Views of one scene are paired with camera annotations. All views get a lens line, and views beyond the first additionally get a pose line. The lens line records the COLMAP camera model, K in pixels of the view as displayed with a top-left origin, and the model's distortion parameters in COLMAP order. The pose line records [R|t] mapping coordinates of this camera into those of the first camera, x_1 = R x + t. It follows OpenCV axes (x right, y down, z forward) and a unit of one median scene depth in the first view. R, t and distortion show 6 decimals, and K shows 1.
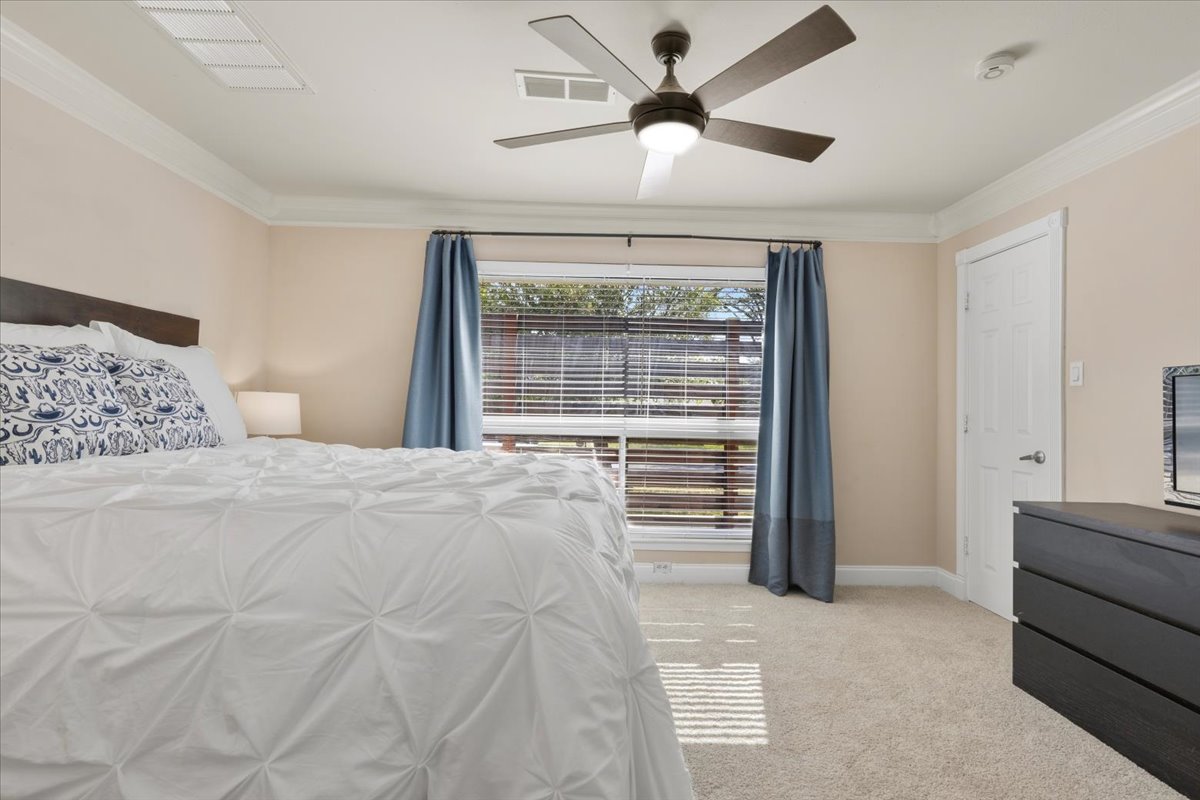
lens RADIAL K [[555.9, 0, 601.4], [0, 555.9, 398.9], [0, 0, 1]] dist [0.002672, 0.000858]
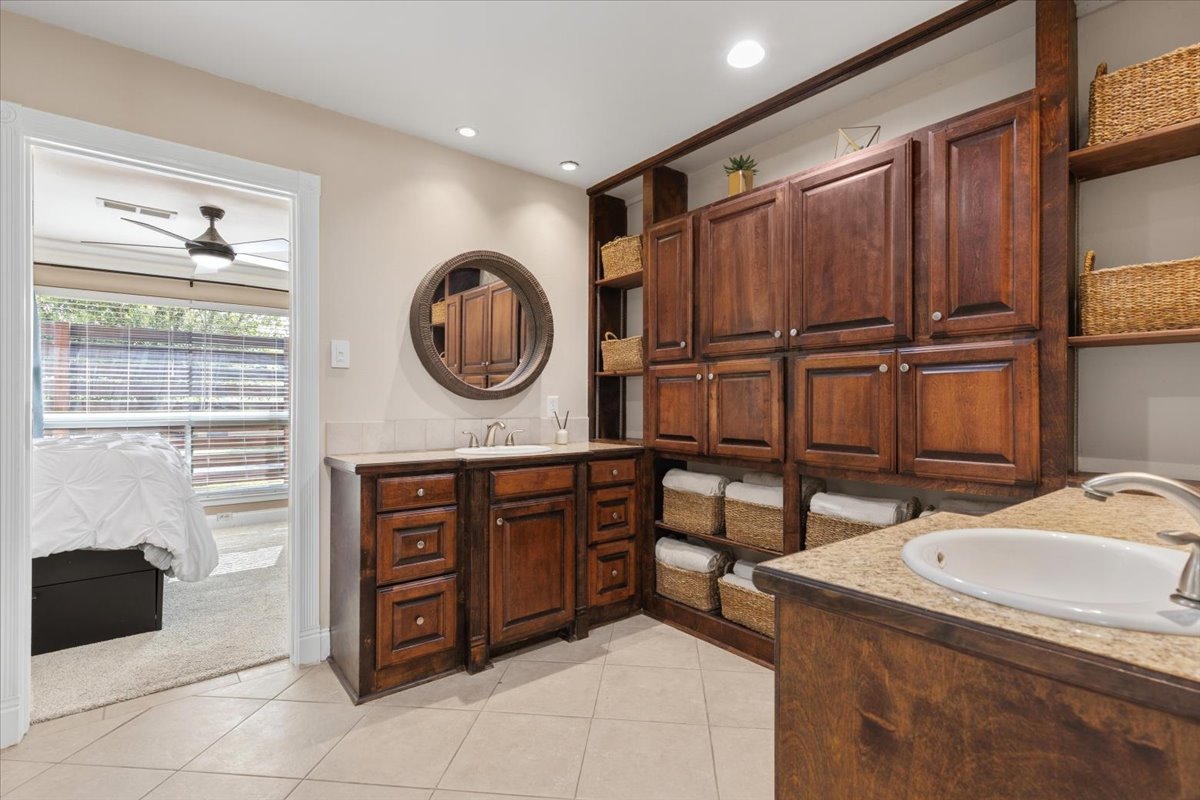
lens RADIAL K [[555.9, 0, 600.8], [0, 555.9, 397.9], [0, 0, 1]] dist [0.002672, 0.000858]
pose [[0.786530, -0.014081, 0.617392, -0.007900], [0.008632, 0.999893, 0.011809, -0.008196], [-0.617492, -0.003959, 0.786567, -0.738437]]
